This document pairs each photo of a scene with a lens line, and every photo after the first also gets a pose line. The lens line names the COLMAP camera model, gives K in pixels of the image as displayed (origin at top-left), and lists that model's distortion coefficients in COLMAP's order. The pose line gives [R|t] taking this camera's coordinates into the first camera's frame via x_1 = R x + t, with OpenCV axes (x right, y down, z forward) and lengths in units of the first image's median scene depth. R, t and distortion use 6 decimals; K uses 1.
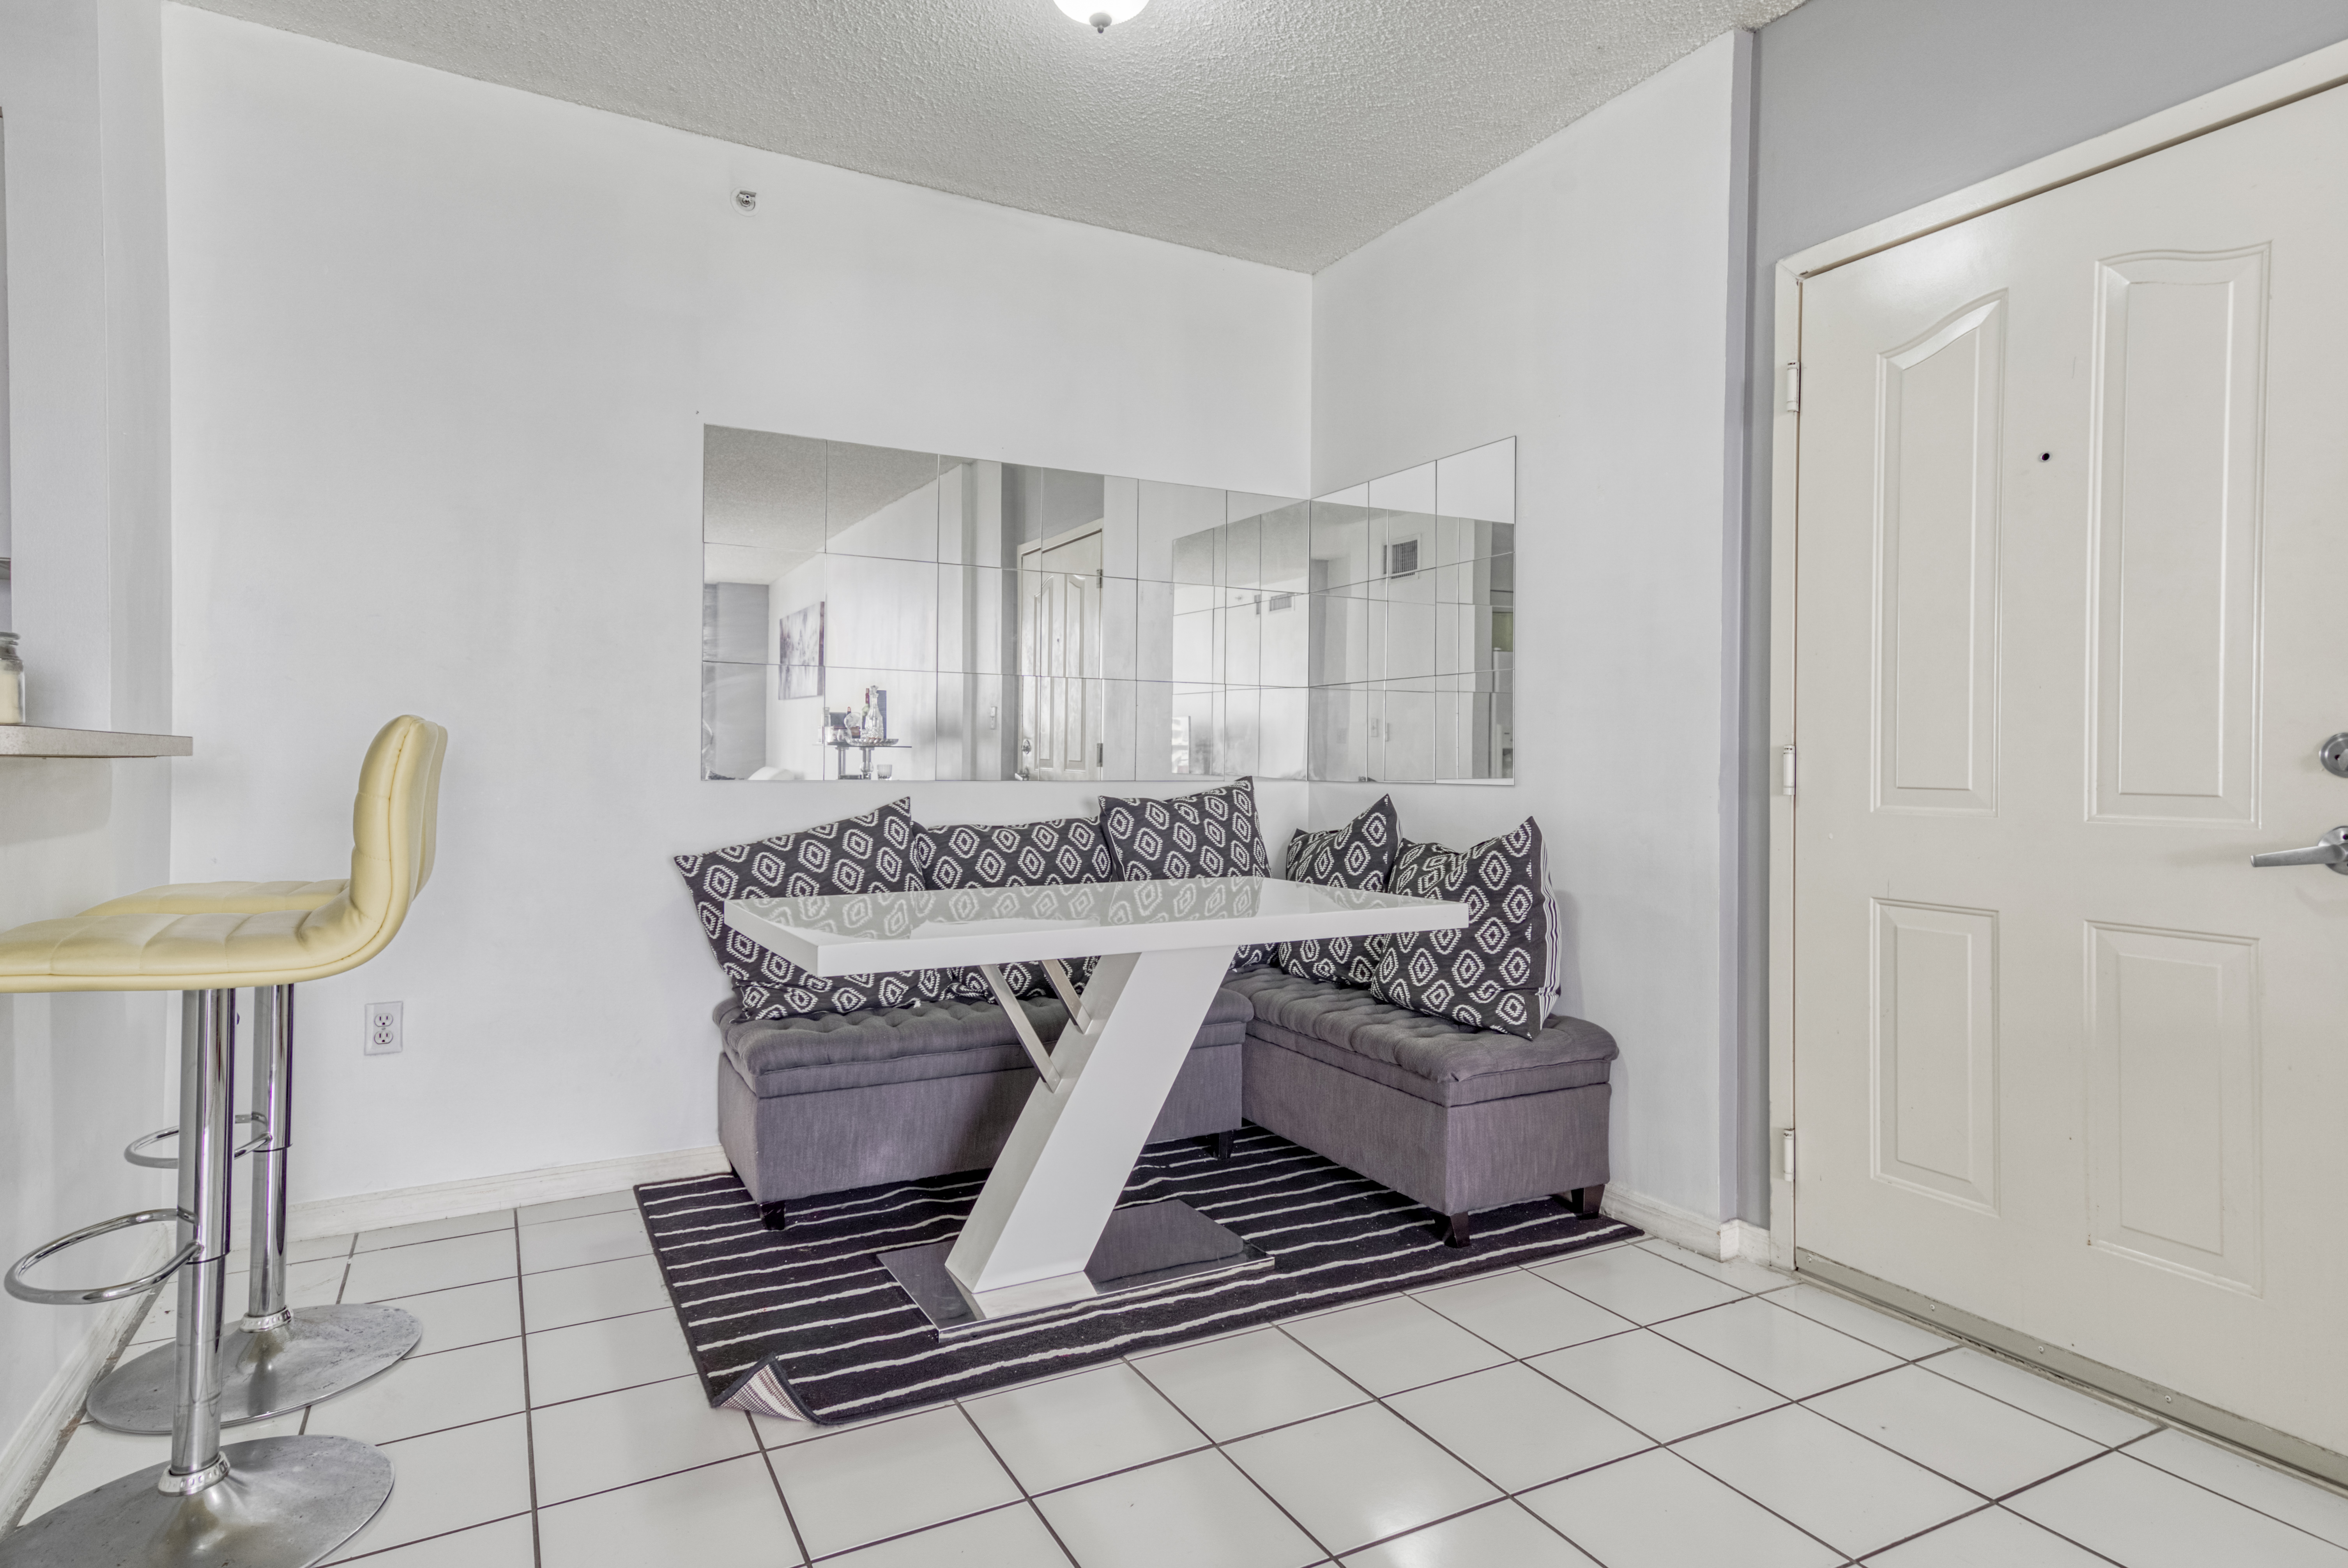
lens RADIAL K [[1250.1, 0, 1174.0], [0, 1250.1, 784.0], [0, 0, 1]] dist [0.002718, 0.000308]
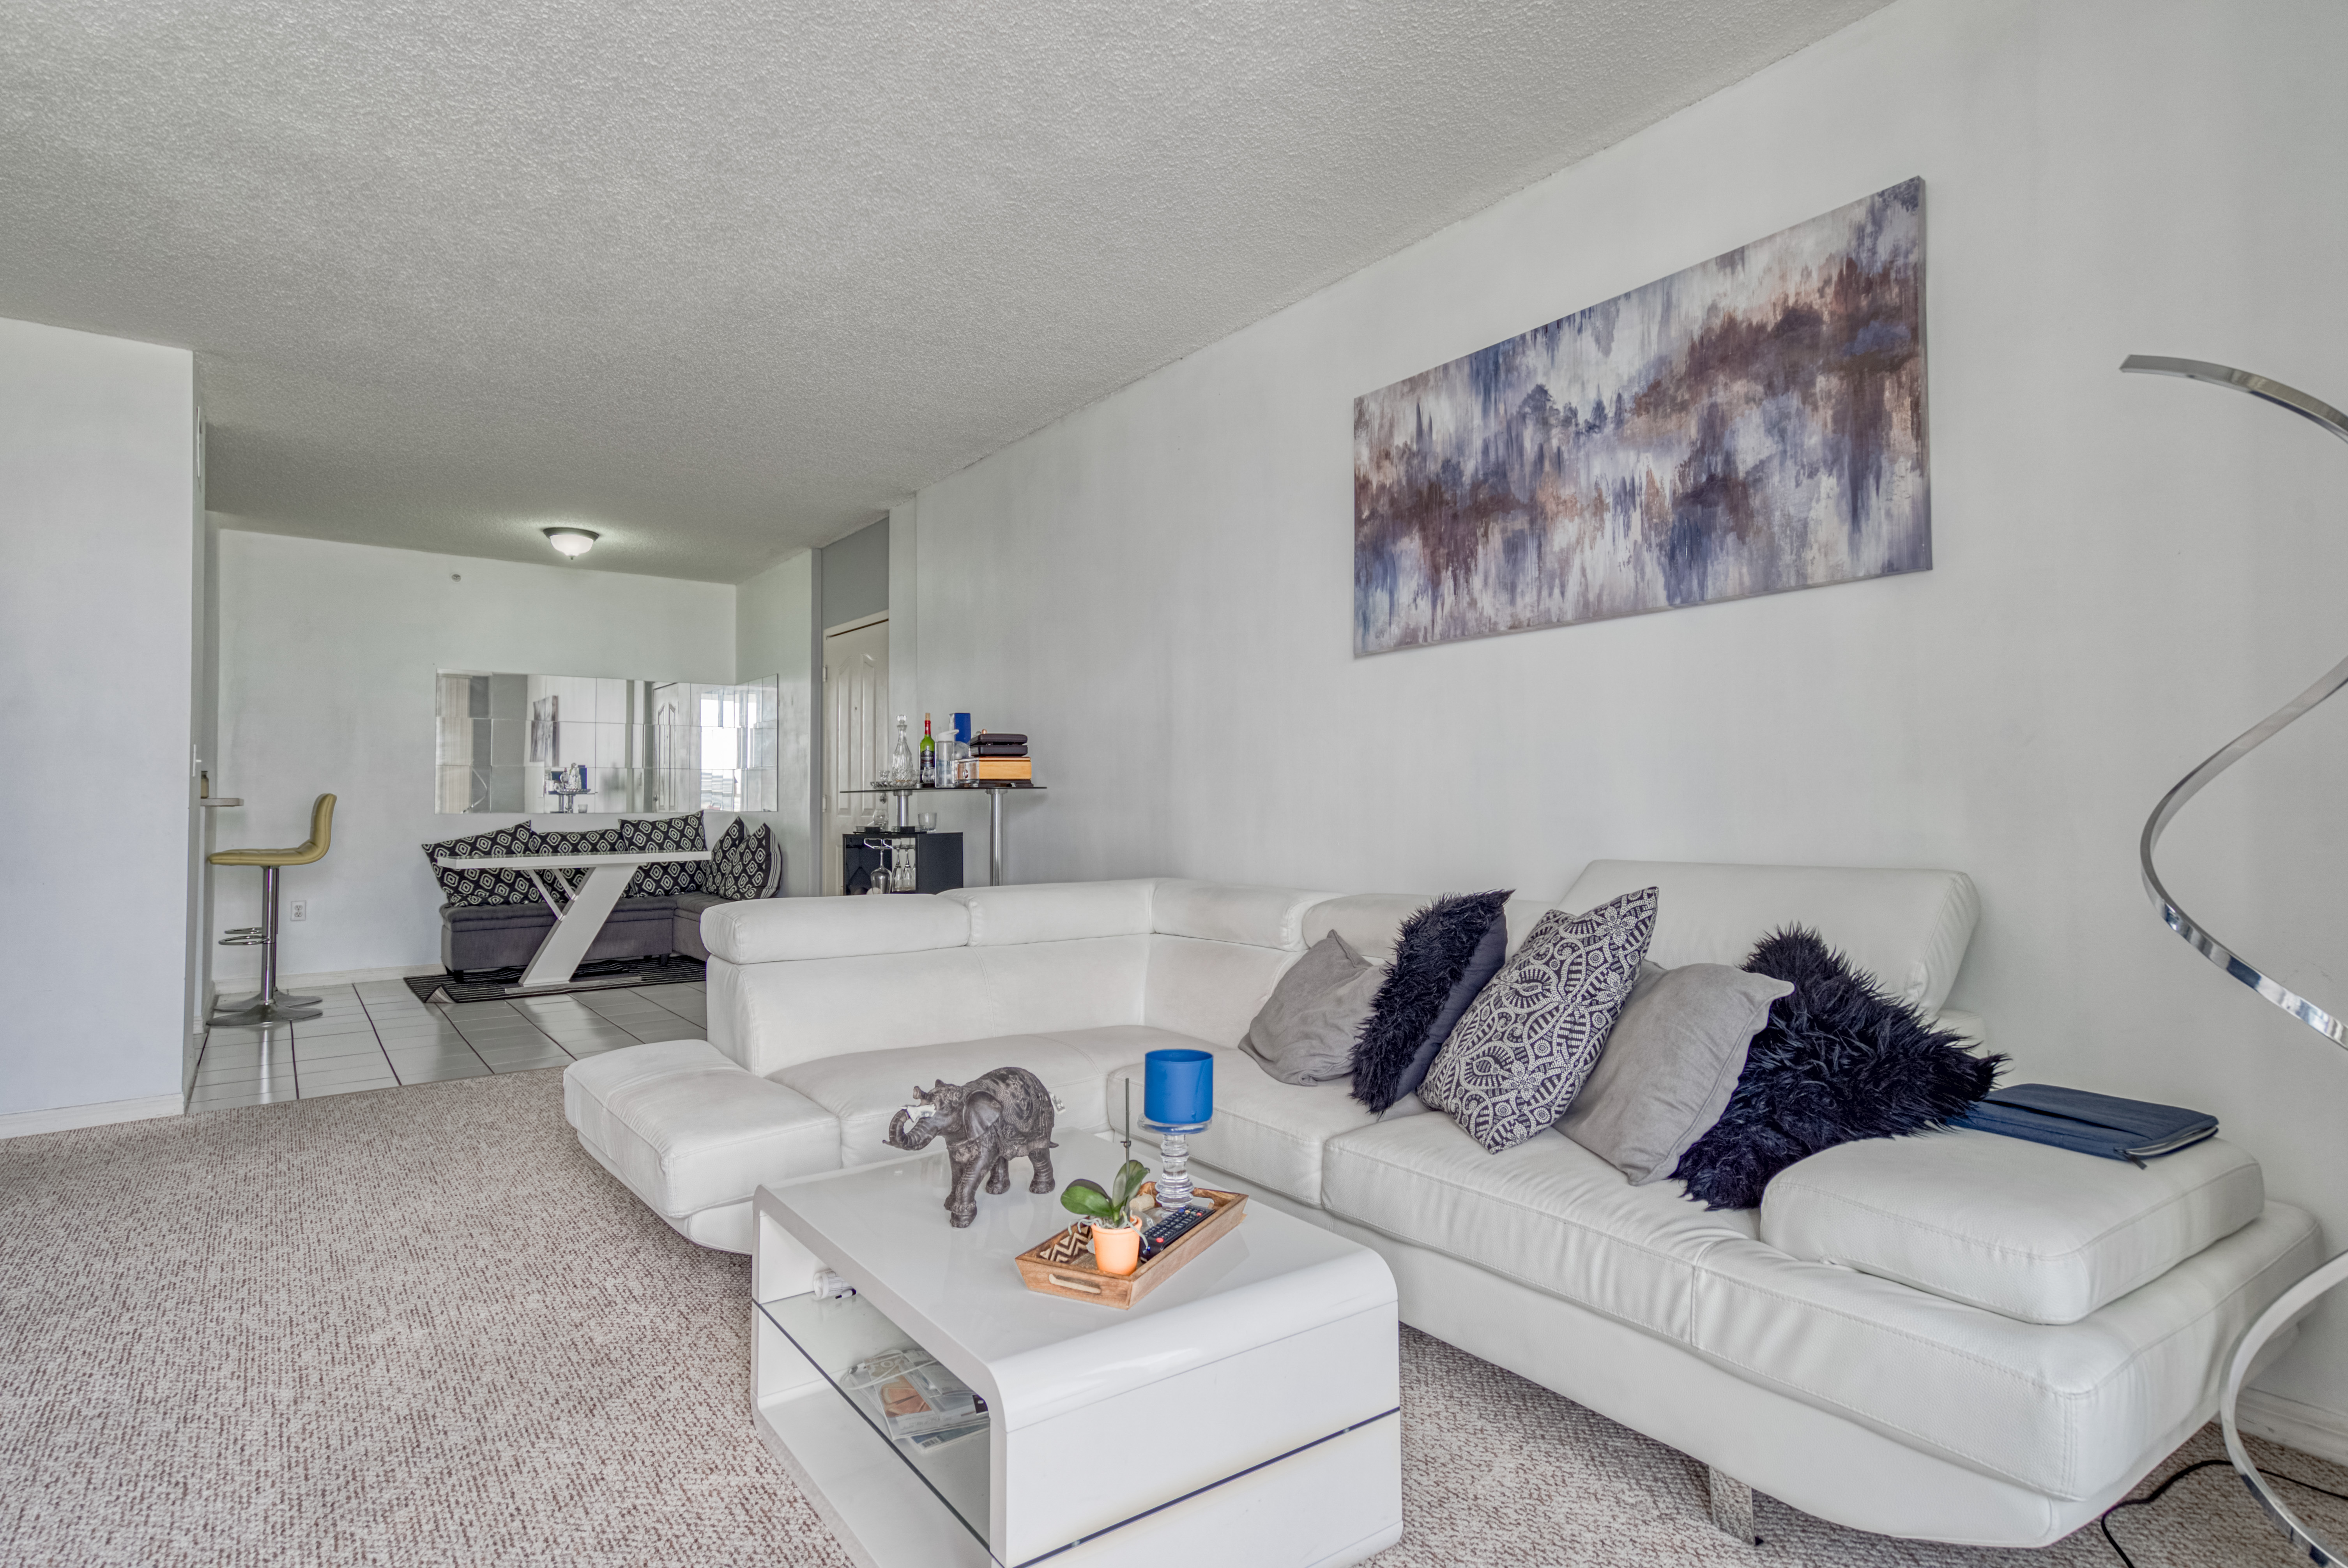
lens RADIAL K [[1250.1, 0, 1174.0], [0, 1250.1, 784.0], [0, 0, 1]] dist [0.002718, 0.000308]
pose [[0.992468, -0.008628, 0.122201, 0.721452], [0.011742, 0.999624, -0.024782, 0.014760], [-0.121942, 0.026030, 0.992196, -1.530789]]
